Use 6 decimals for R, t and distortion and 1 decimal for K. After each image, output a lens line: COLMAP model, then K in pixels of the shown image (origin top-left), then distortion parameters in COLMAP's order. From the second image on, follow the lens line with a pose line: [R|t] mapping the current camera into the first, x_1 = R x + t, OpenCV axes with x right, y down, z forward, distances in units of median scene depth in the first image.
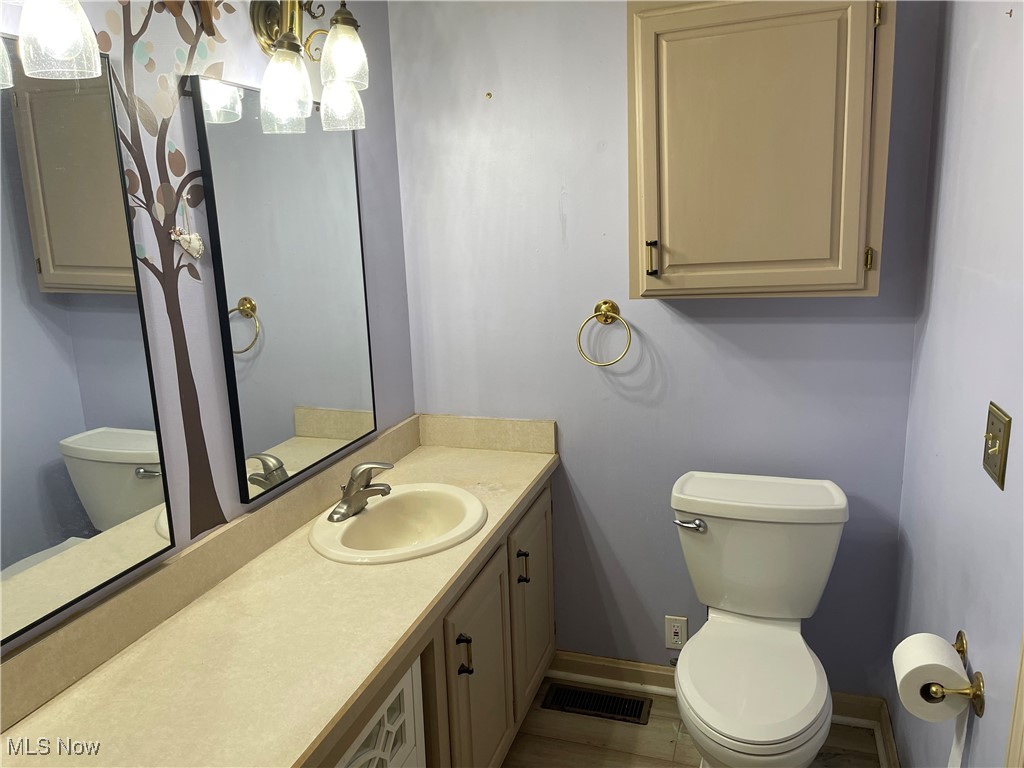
lens RADIAL K [[791.8, 0, 513.2], [0, 791.8, 386.9], [0, 0, 1]] dist [0.087262, -0.121200]
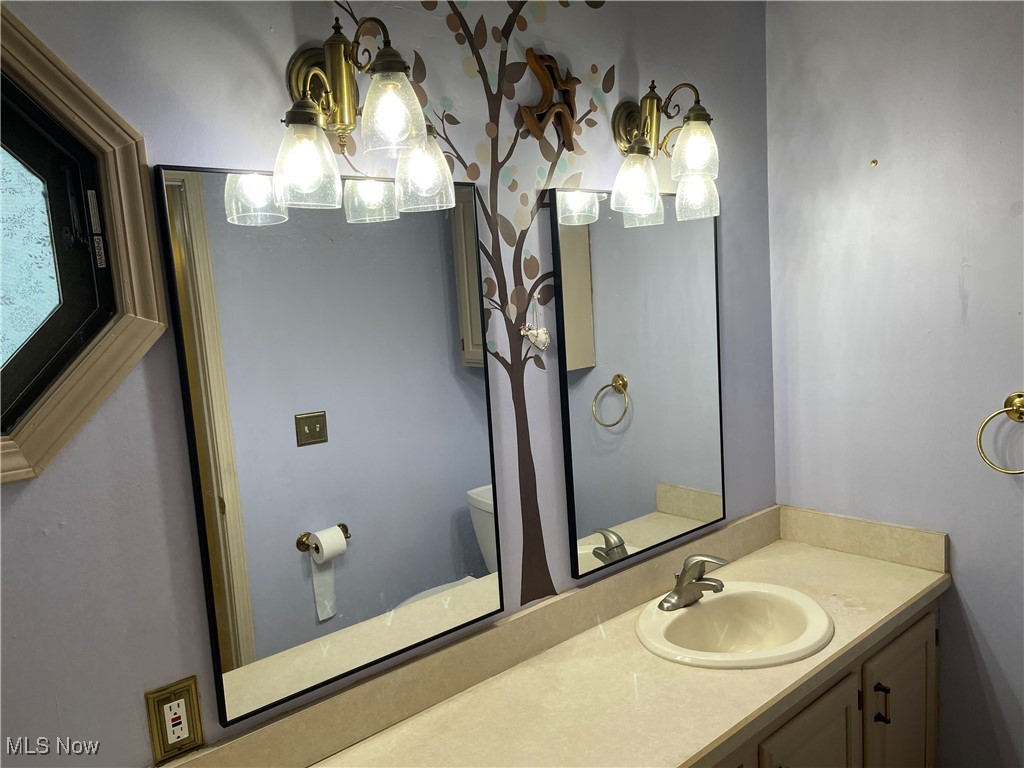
lens RADIAL K [[791.8, 0, 513.2], [0, 791.8, 386.9], [0, 0, 1]] dist [0.087262, -0.121200]
pose [[0.853522, 0.037633, -0.519697, 0.130414], [-0.072143, 0.996317, -0.046337, -0.051185], [0.516039, 0.077042, 0.853093, 0.041680]]
